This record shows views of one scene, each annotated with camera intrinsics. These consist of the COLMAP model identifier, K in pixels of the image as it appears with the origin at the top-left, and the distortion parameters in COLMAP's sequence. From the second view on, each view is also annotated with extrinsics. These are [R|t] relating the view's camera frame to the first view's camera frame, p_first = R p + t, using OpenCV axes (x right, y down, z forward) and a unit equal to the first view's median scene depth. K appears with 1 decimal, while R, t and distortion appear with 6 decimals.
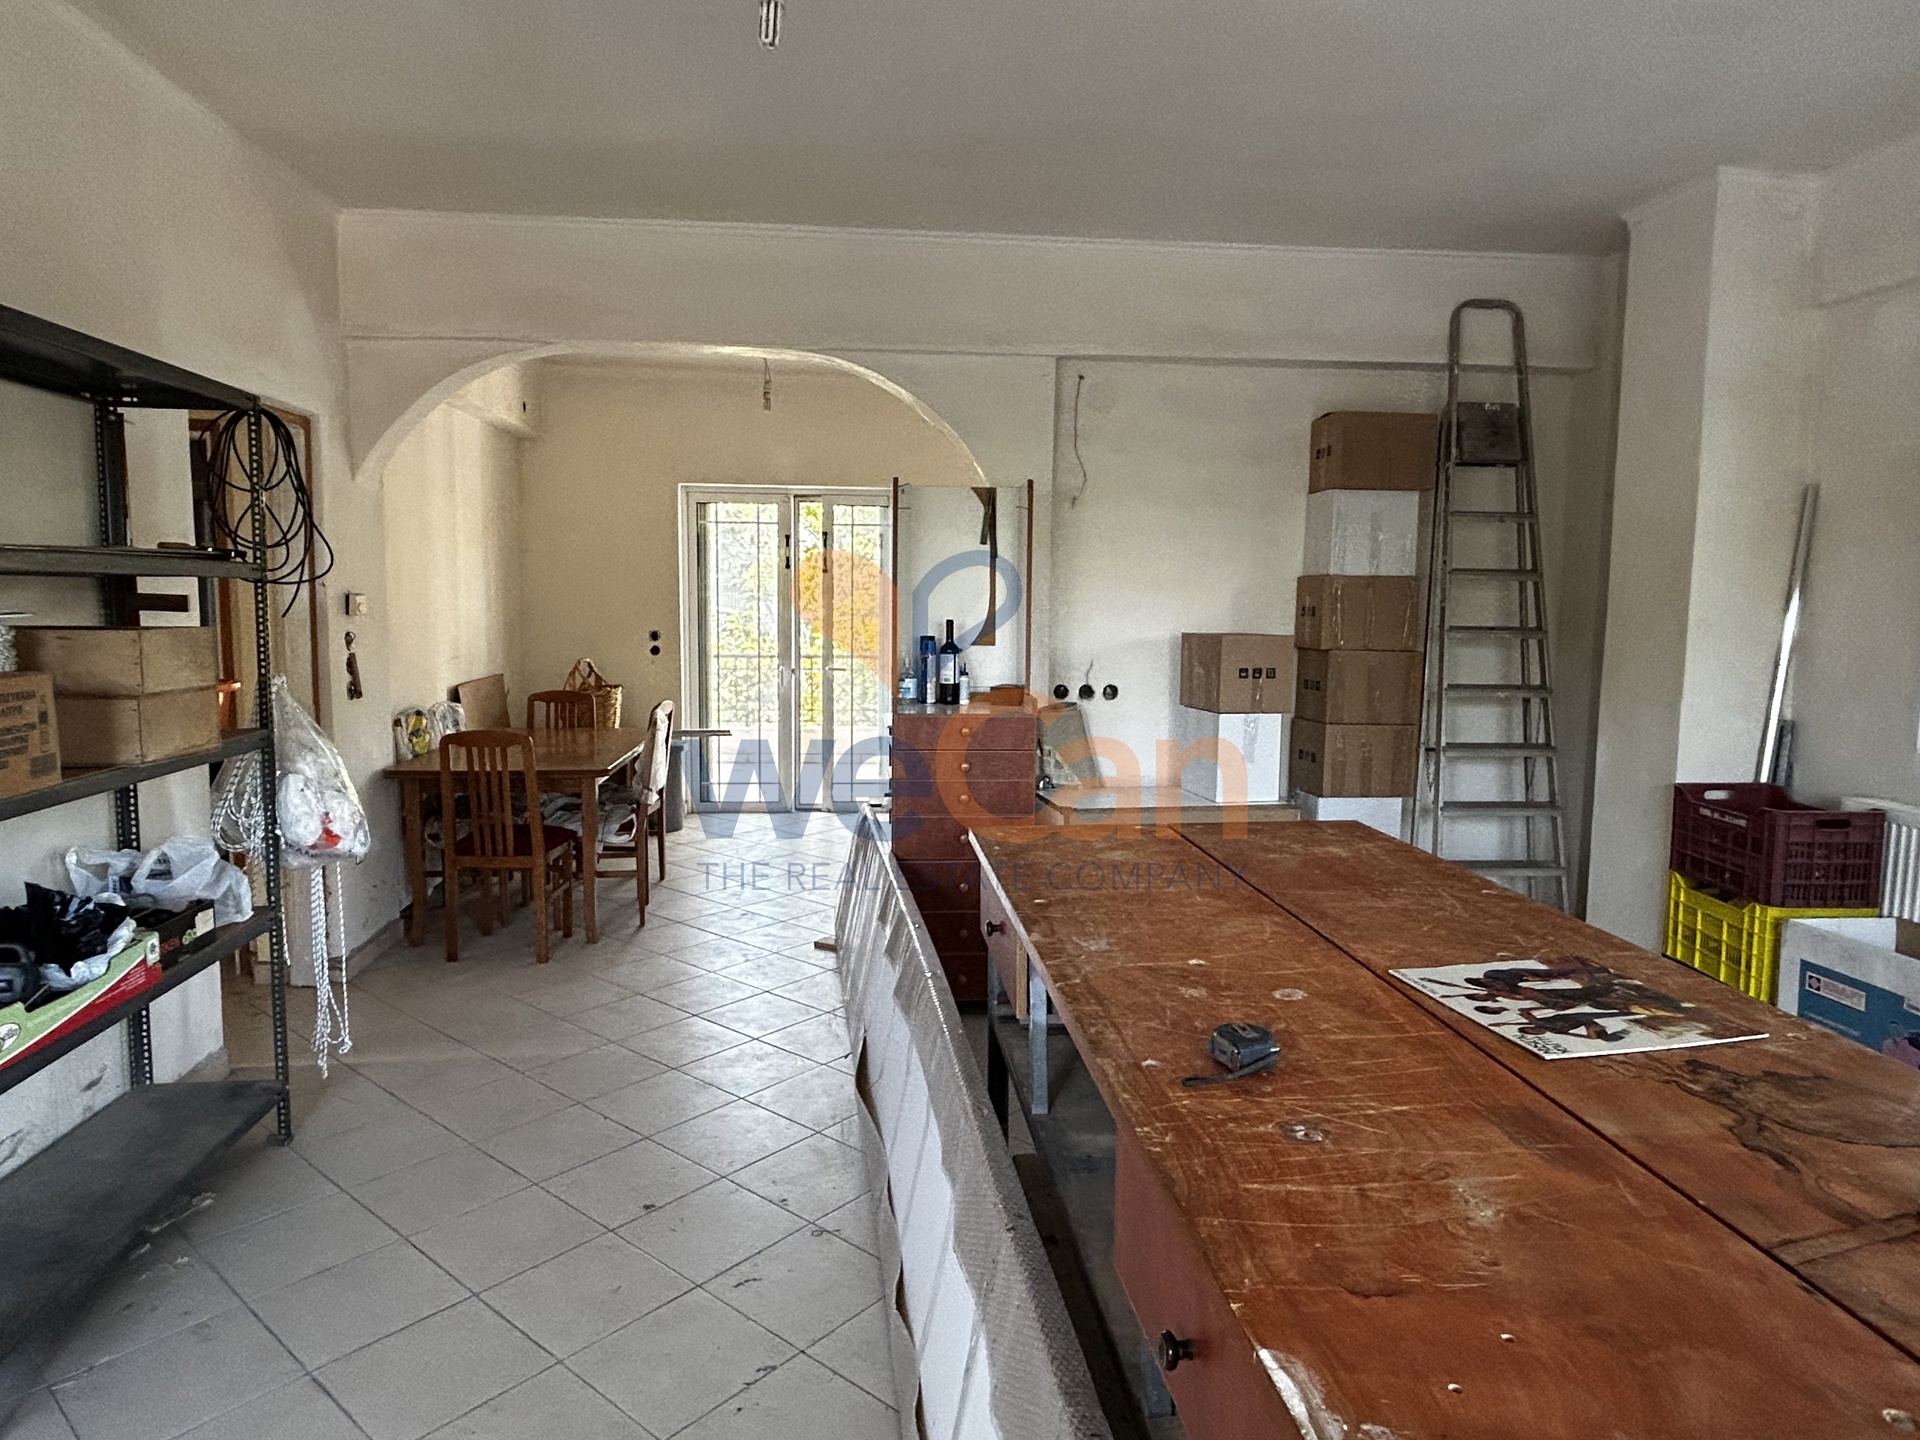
lens RADIAL K [[1162.4, 0, 960.0], [0, 1162.4, 720.0], [0, 0, 1]] dist [-0.004595, -0.003801]
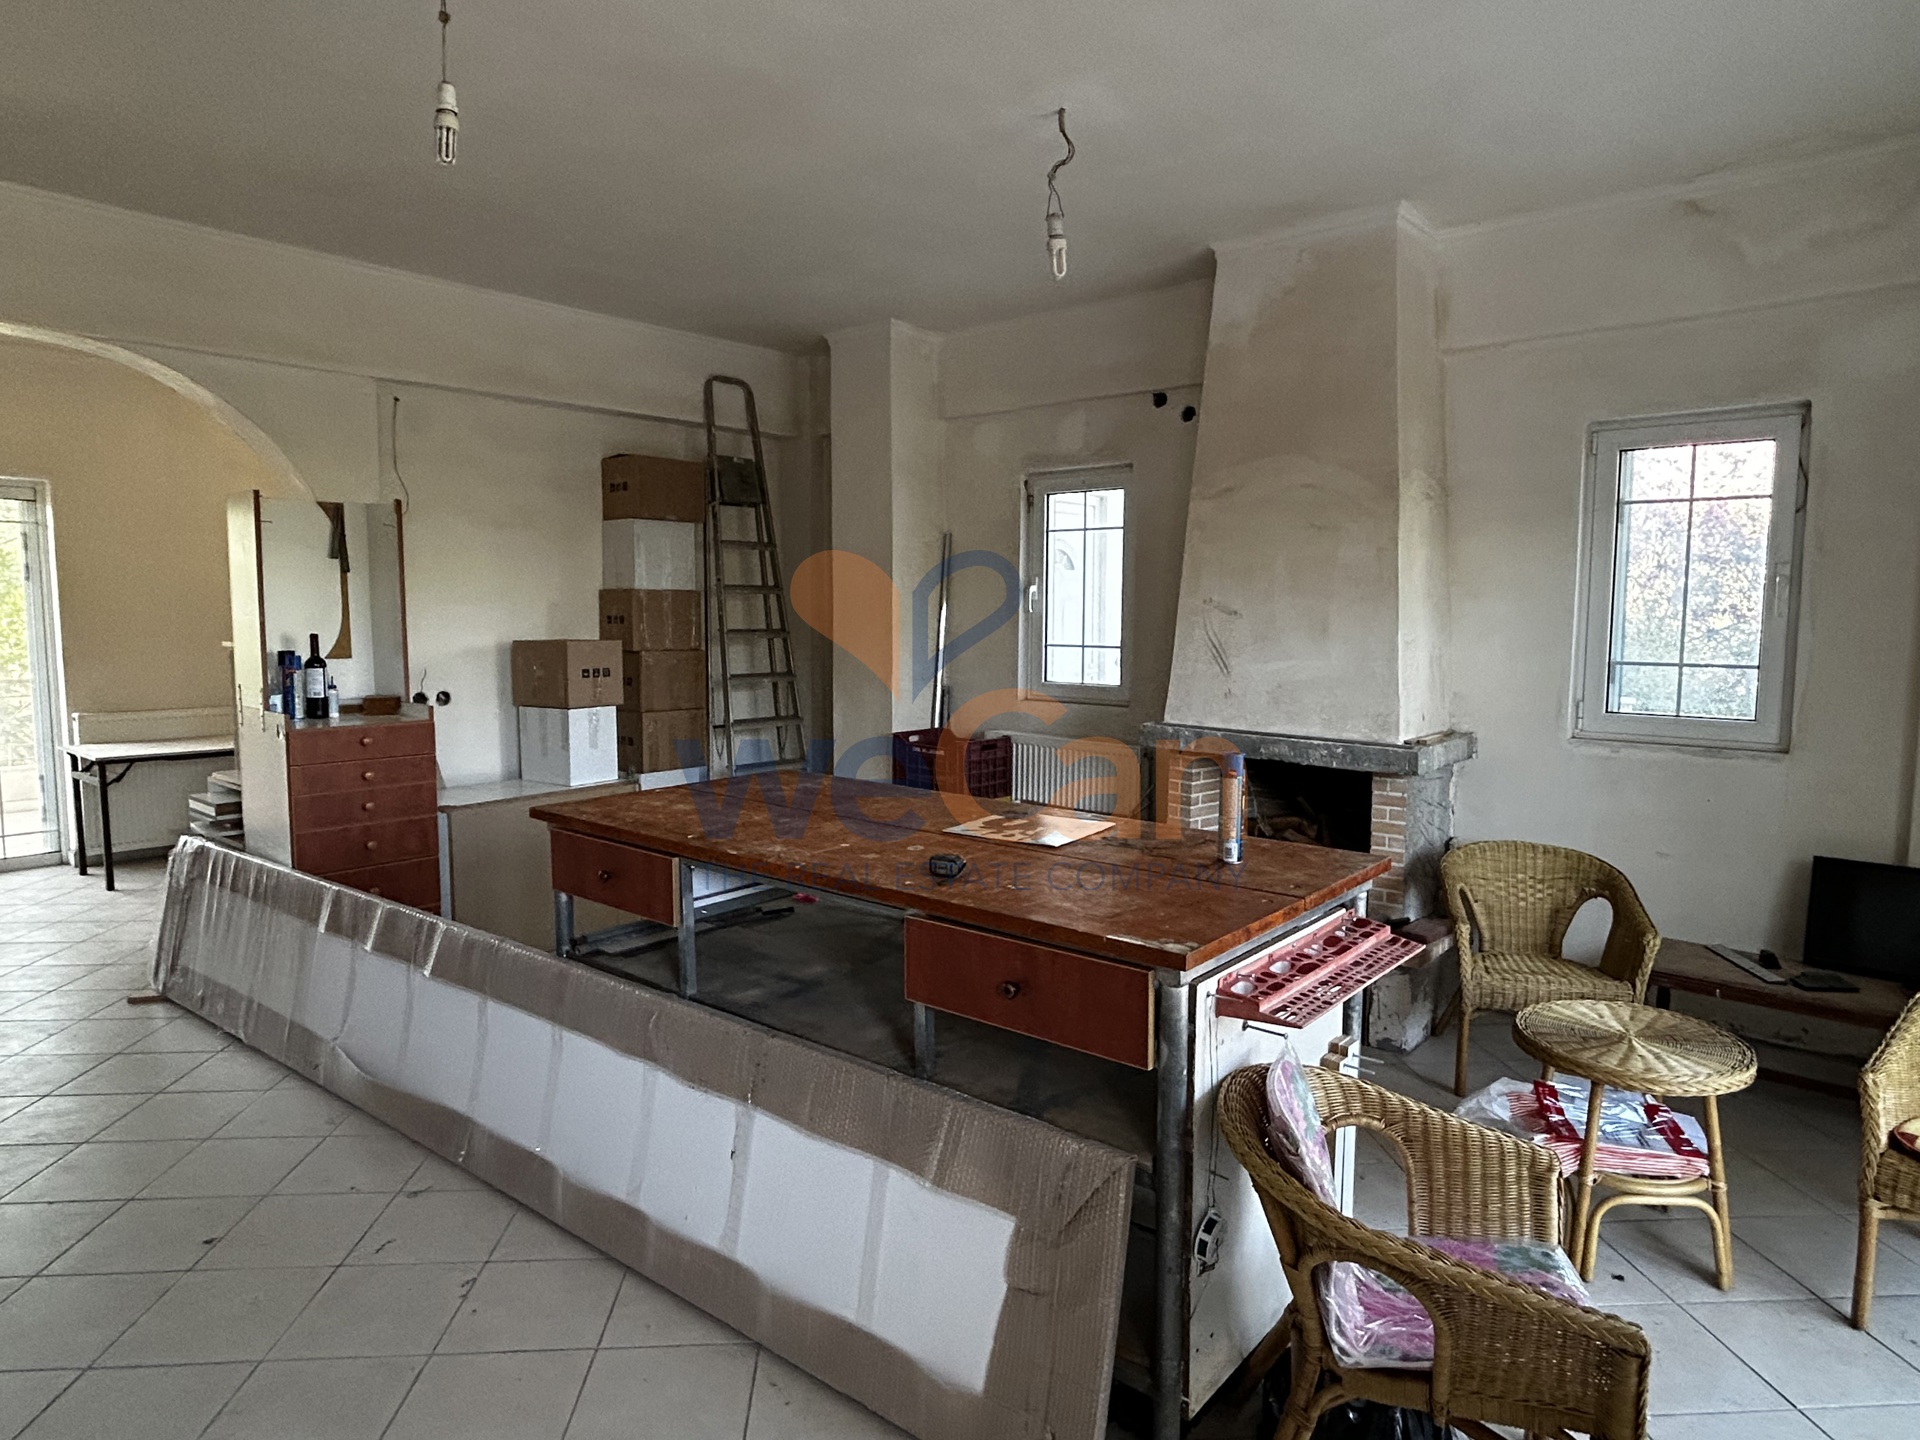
lens RADIAL K [[1162.4, 0, 960.0], [0, 1162.4, 720.0], [0, 0, 1]] dist [-0.004595, -0.003801]
pose [[0.712775, -0.076071, 0.697255, -0.296169], [0.077183, 0.996571, 0.029826, 0.000719], [-0.697133, 0.032557, 0.716202, -0.097355]]
